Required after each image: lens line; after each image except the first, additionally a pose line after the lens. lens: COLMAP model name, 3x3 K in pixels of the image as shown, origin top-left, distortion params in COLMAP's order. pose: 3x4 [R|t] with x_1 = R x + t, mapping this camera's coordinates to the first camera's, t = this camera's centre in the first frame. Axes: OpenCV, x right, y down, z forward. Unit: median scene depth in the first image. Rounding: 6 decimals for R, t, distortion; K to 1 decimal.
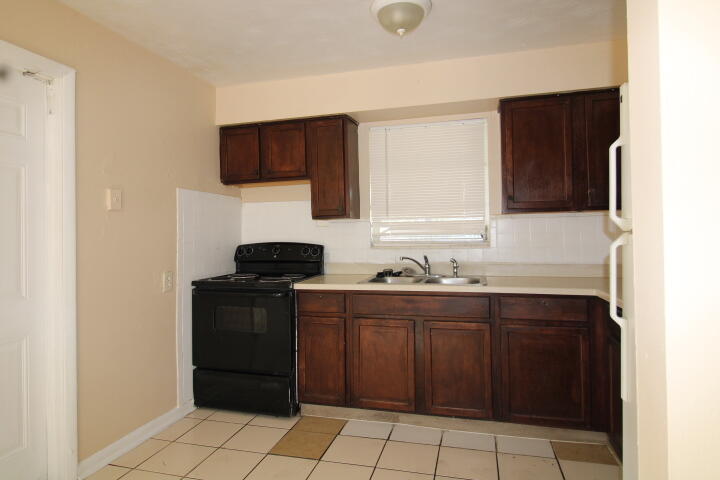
lens RADIAL K [[430.7, 0, 362.0], [0, 430.7, 229.8], [0, 0, 1]] dist [-0.000511, -0.000602]
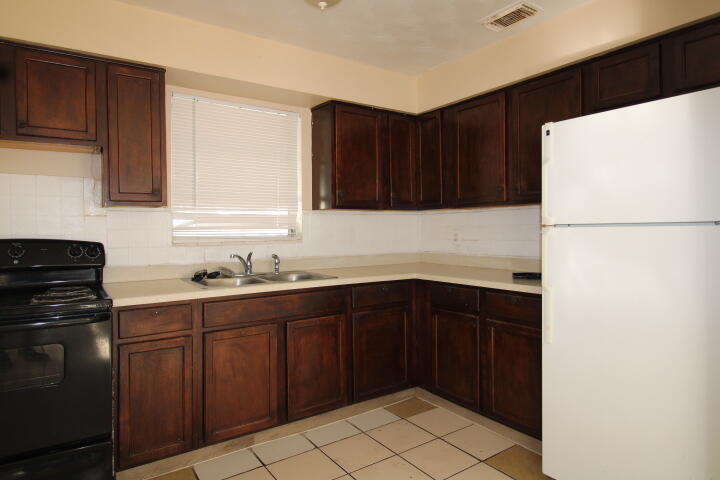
lens RADIAL K [[430.7, 0, 362.0], [0, 430.7, 229.8], [0, 0, 1]] dist [-0.000511, -0.000602]
pose [[0.645730, 0.007564, 0.763529, -0.388601], [-0.011968, 0.999928, 0.000216, 0.010484], [-0.763472, -0.009278, 0.645774, 0.242987]]
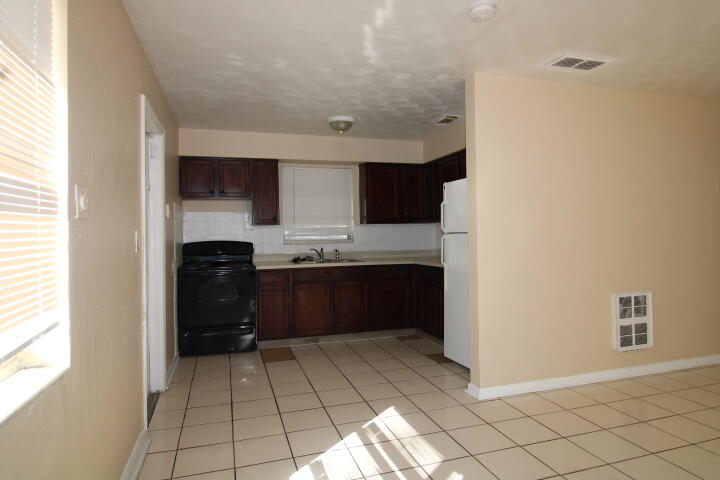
lens RADIAL K [[430.7, 0, 362.0], [0, 430.7, 229.8], [0, 0, 1]] dist [-0.000511, -0.000602]
pose [[0.842229, 0.008507, 0.539053, -0.630832], [-0.004833, 0.999954, -0.008230, 0.002844], [-0.539099, 0.004326, 0.842232, -0.506601]]
